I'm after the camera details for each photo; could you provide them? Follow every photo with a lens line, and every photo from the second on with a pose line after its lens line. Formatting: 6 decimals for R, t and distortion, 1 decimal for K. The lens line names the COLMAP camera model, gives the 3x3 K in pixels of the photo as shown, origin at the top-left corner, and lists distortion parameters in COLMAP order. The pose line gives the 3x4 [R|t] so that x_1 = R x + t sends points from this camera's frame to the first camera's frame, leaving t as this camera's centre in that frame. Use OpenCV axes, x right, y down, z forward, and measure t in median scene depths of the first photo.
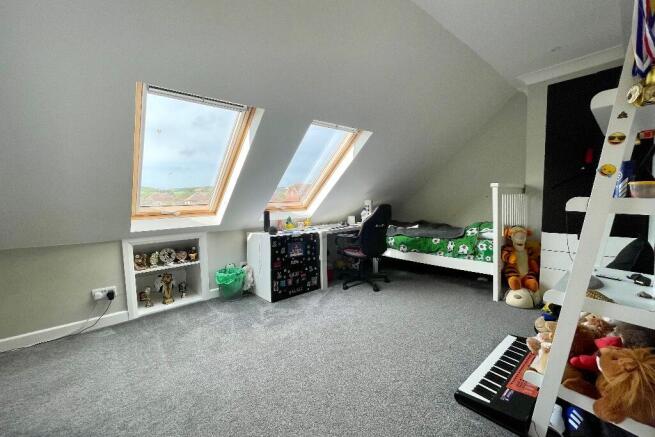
lens RADIAL K [[266.4, 0, 327.5], [0, 266.4, 218.5], [0, 0, 1]] dist [0.001380, 0.000091]
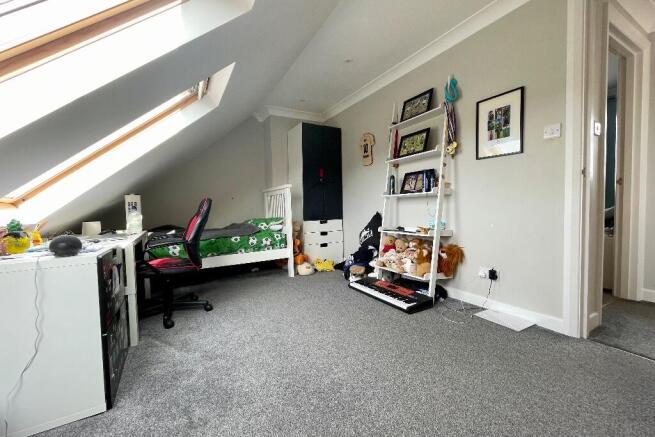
lens RADIAL K [[266.4, 0, 327.5], [0, 266.4, 218.5], [0, 0, 1]] dist [0.001380, 0.000091]
pose [[0.199069, -0.023566, 0.979702, -0.528150], [0.085581, 0.996310, 0.006576, 0.034105], [-0.976242, 0.082534, 0.200351, 0.517073]]
